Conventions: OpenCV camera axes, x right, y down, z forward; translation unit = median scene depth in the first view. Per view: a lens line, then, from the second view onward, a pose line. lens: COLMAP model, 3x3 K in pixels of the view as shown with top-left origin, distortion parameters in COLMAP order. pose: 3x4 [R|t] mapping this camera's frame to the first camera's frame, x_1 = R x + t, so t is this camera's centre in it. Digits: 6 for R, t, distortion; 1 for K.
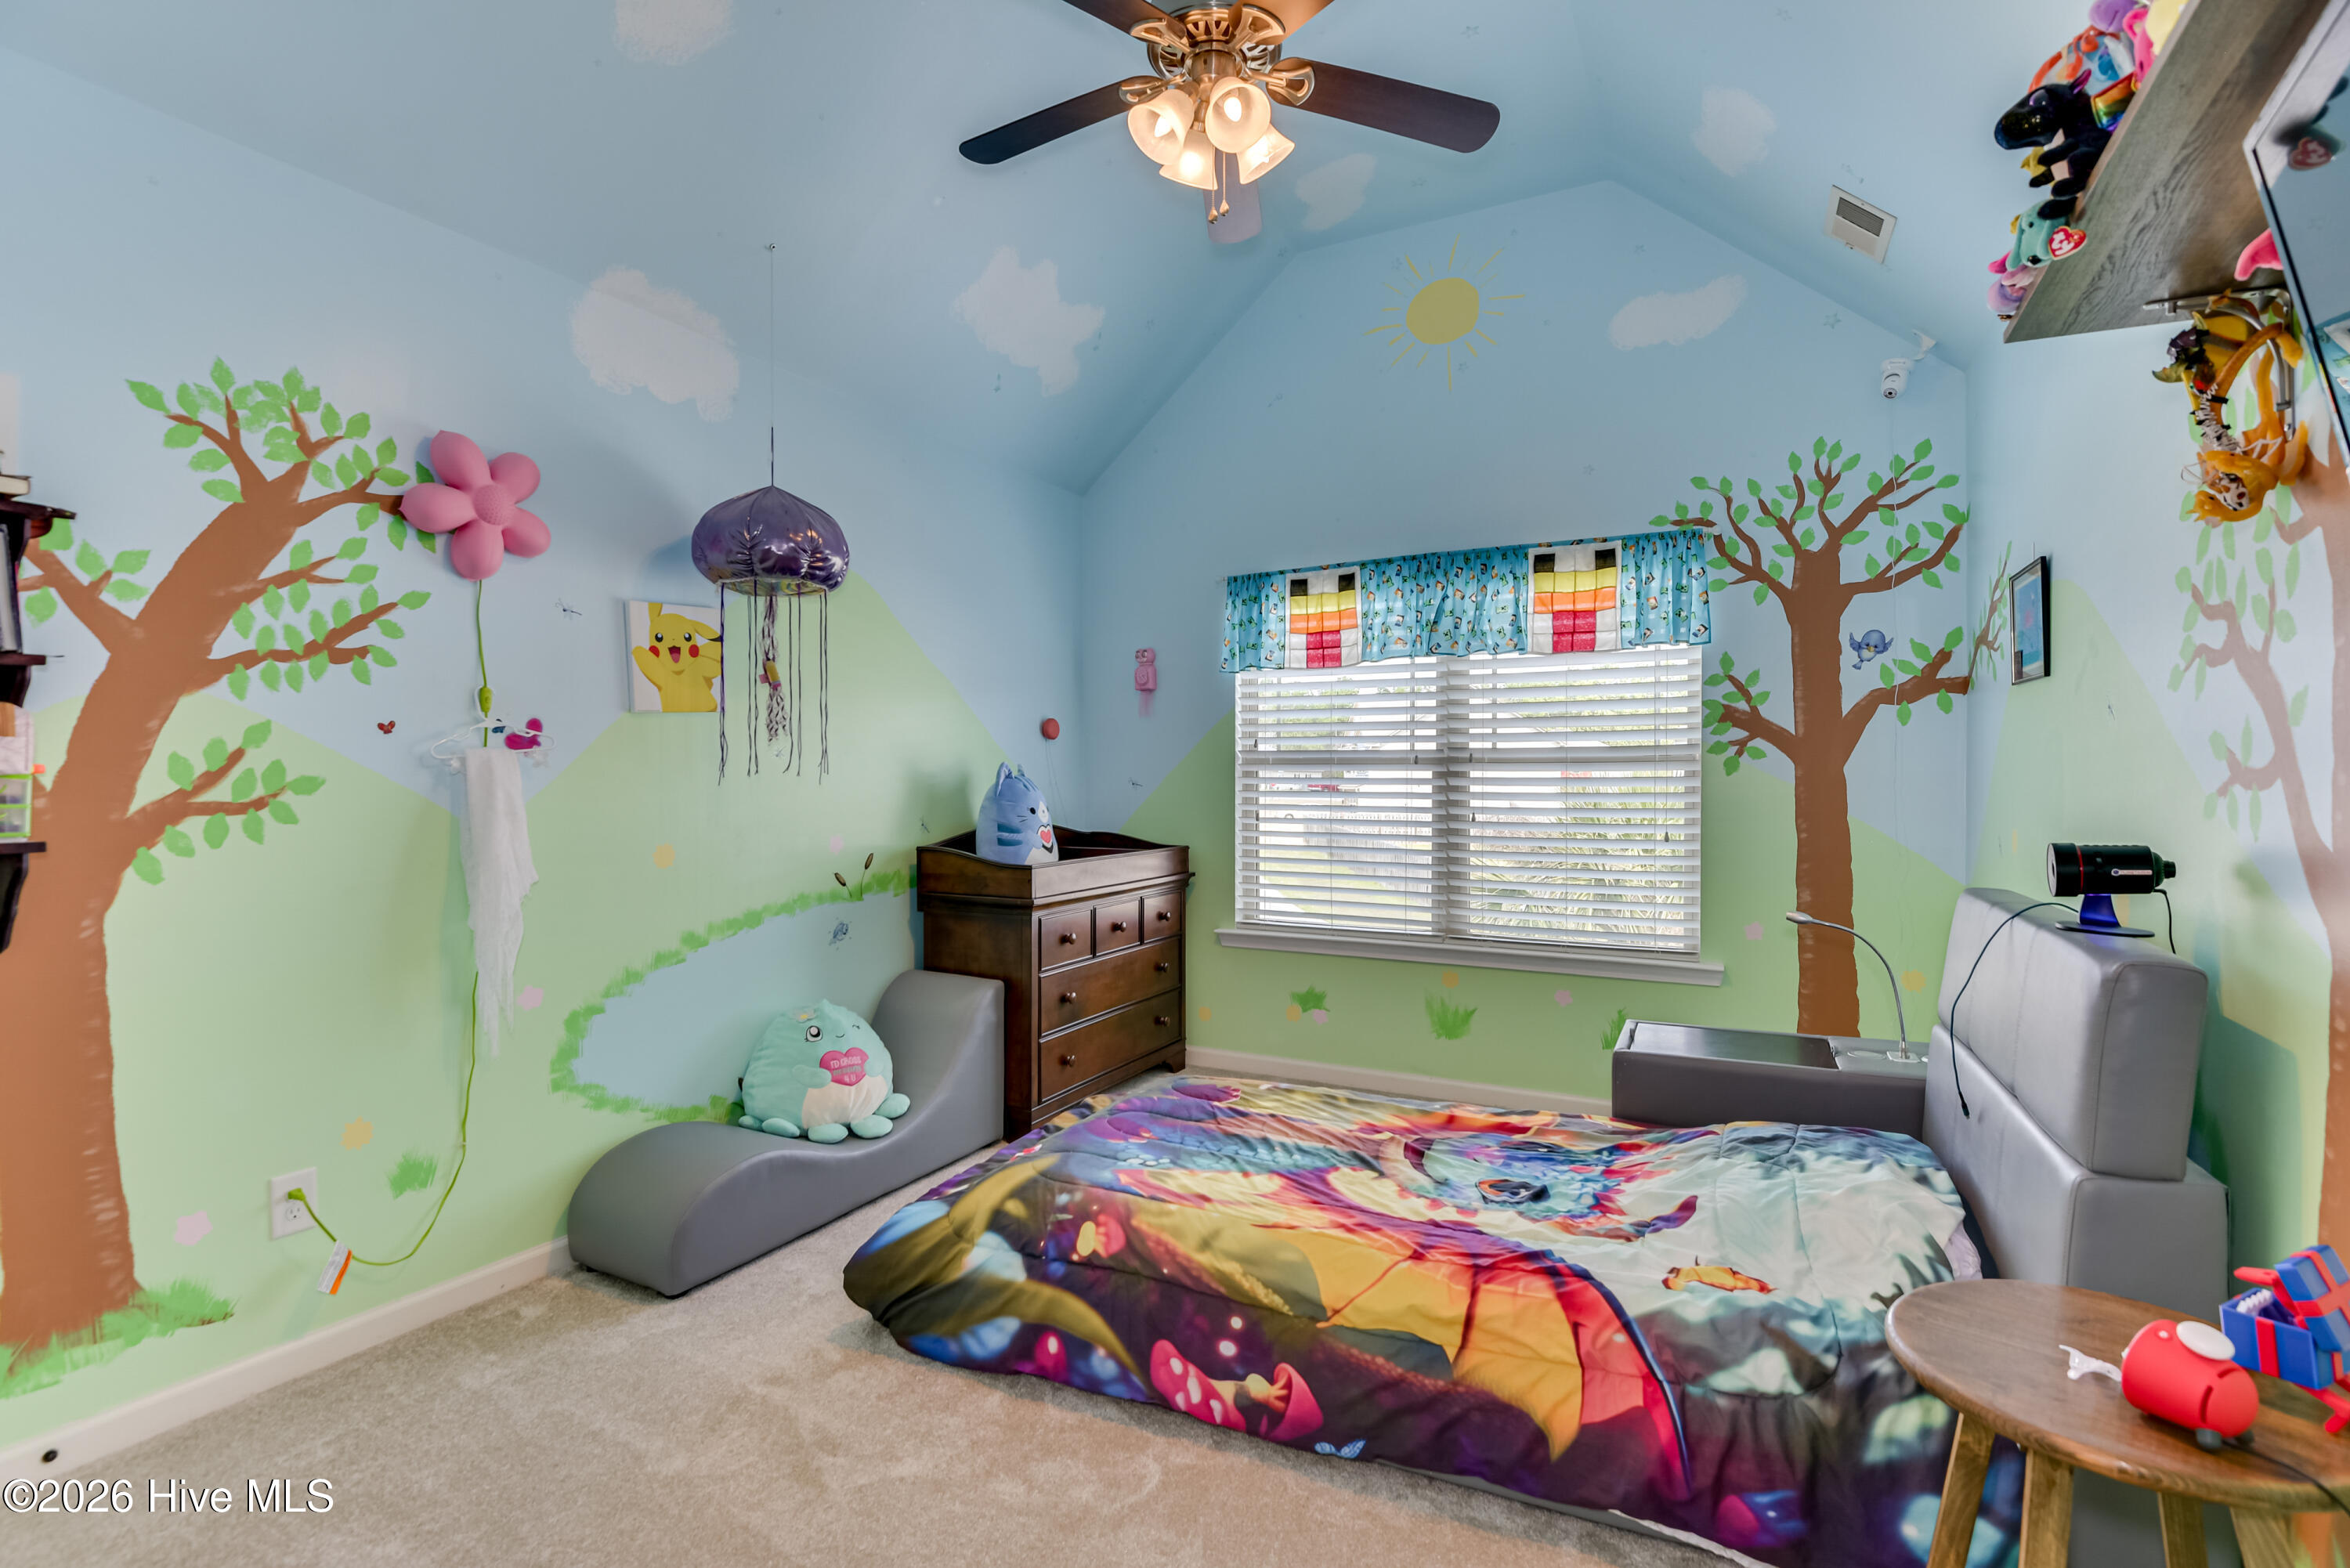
lens RADIAL K [[1086.2, 0, 1166.3], [0, 1086.2, 783.4], [0, 0, 1]] dist [-0.016770, -0.004786]
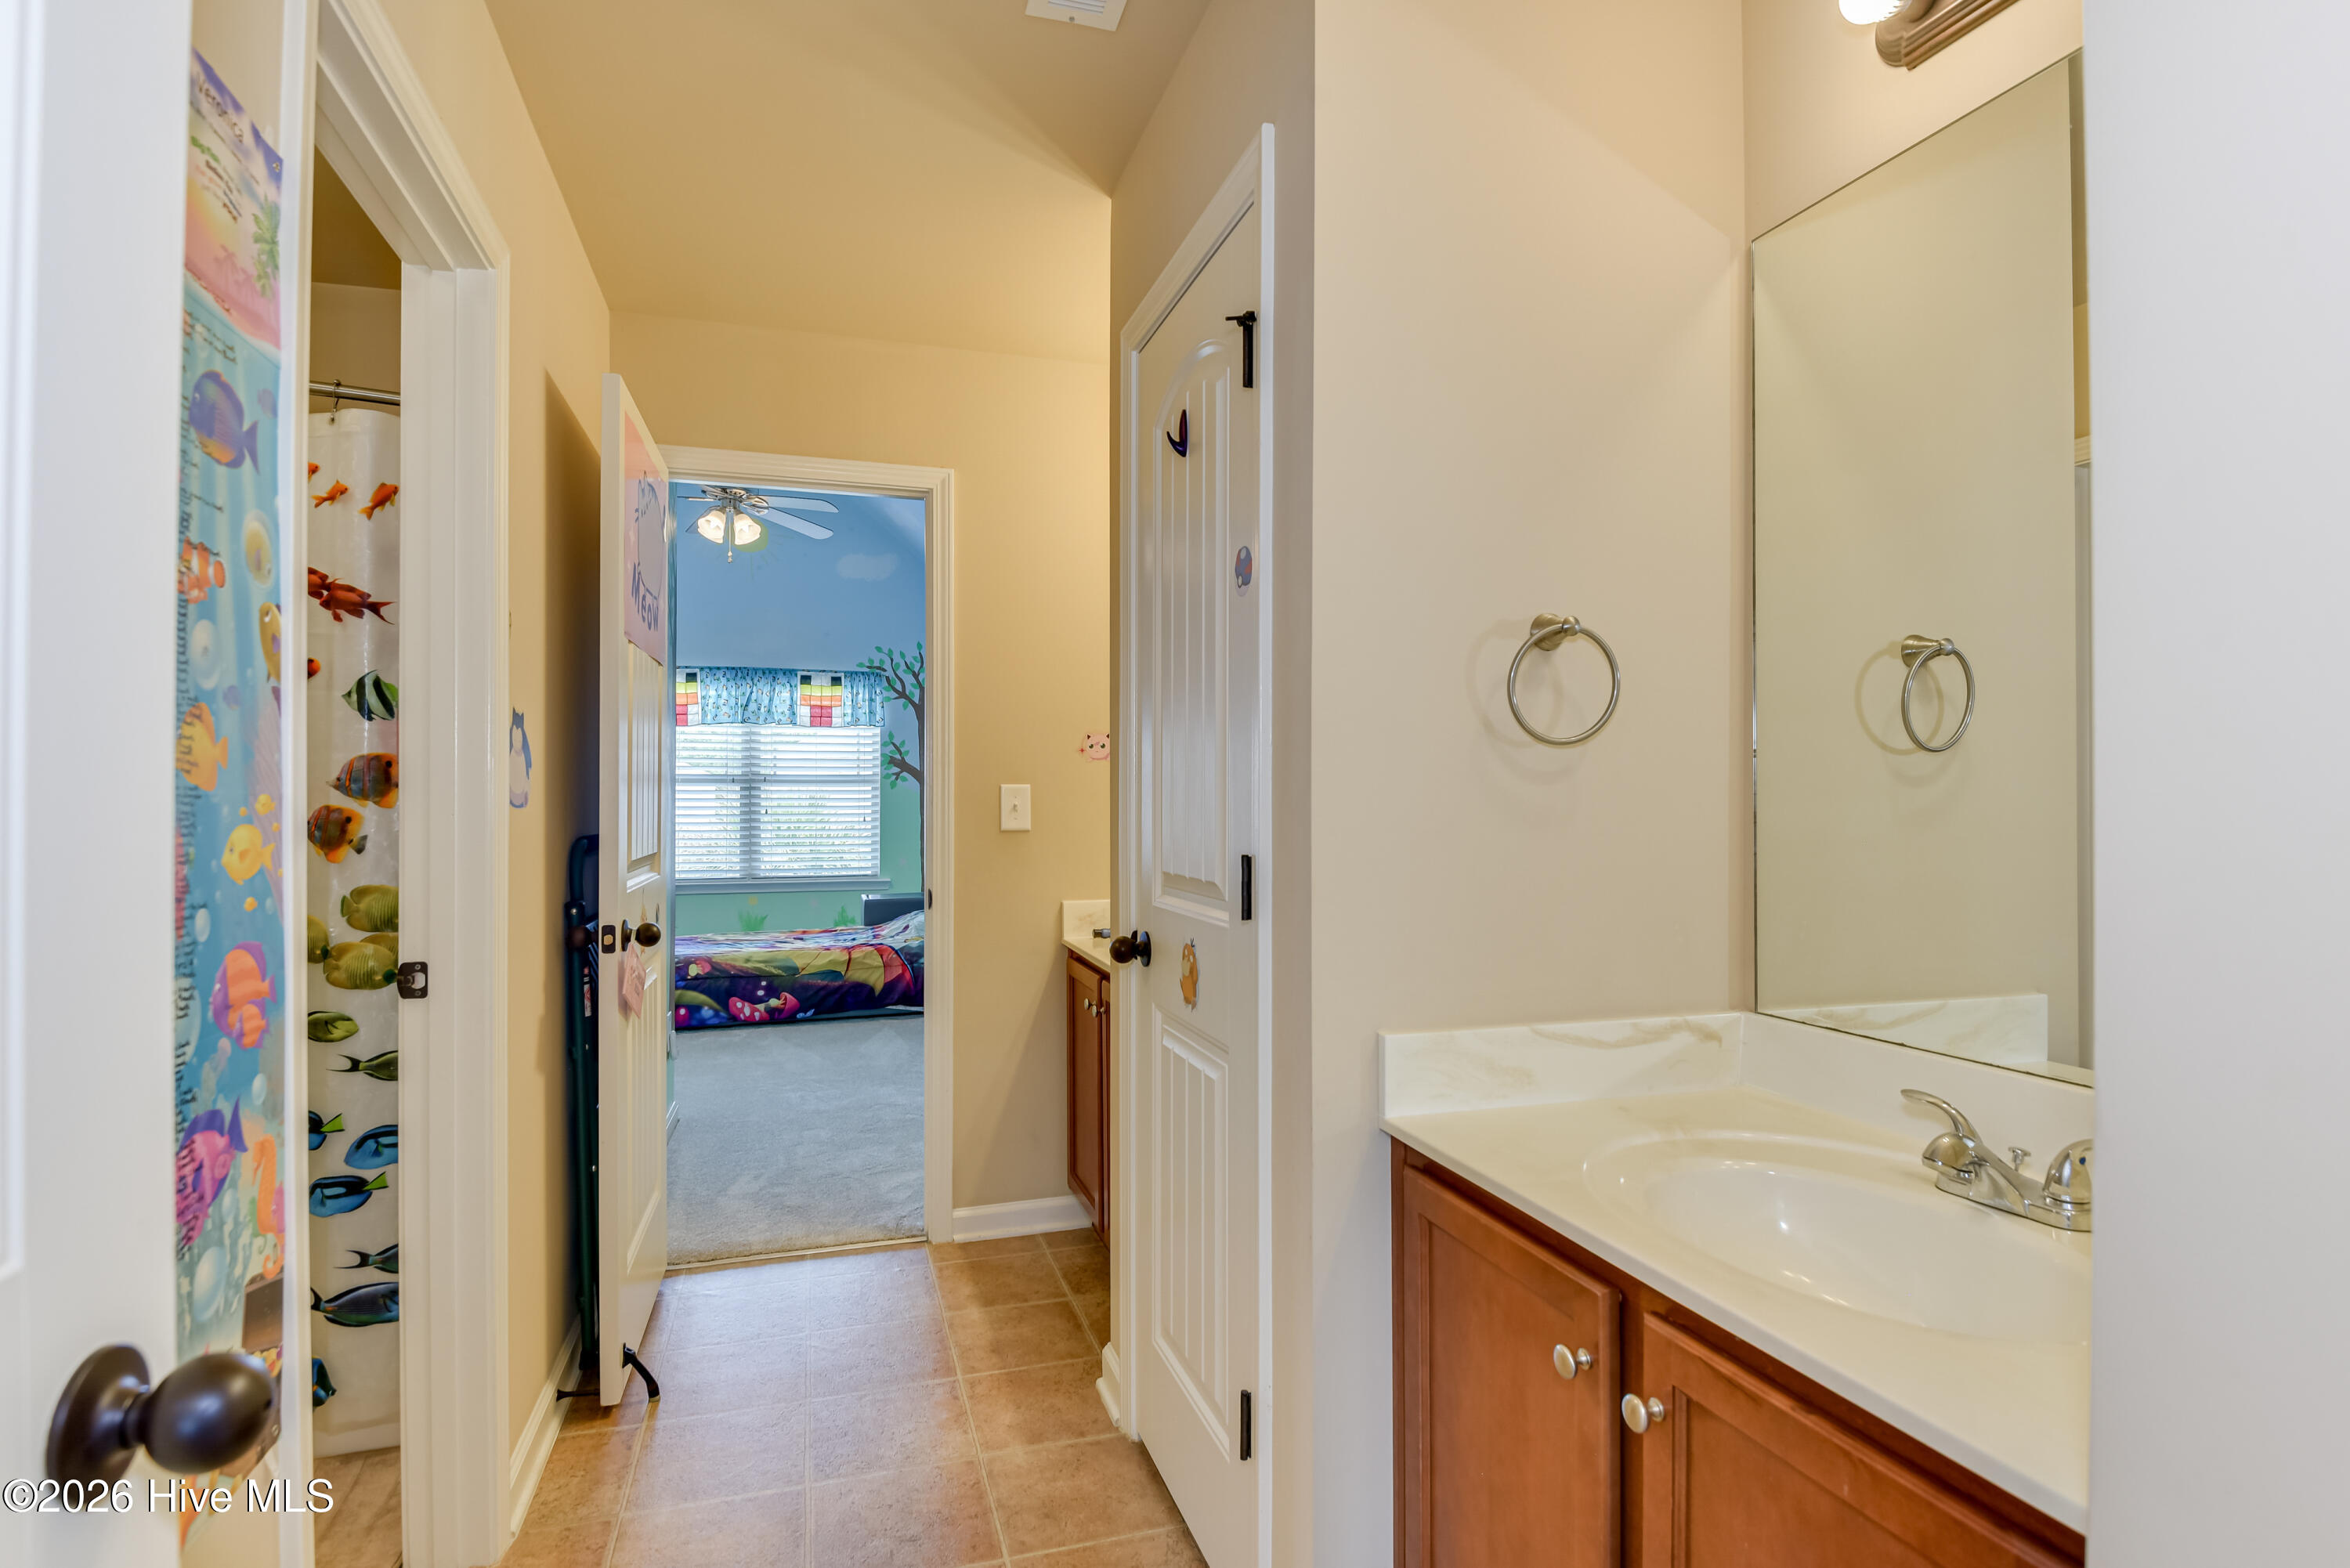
lens RADIAL K [[1216.7, 0, 1168.9], [0, 1216.7, 783.4], [0, 0, 1]] dist [0.005578, 0.000523]
pose [[0.711309, 0.010479, 0.702801, -0.980809], [0.002510, 0.999845, -0.017449, 0.030965], [-0.702875, 0.014176, 0.711172, -1.374865]]
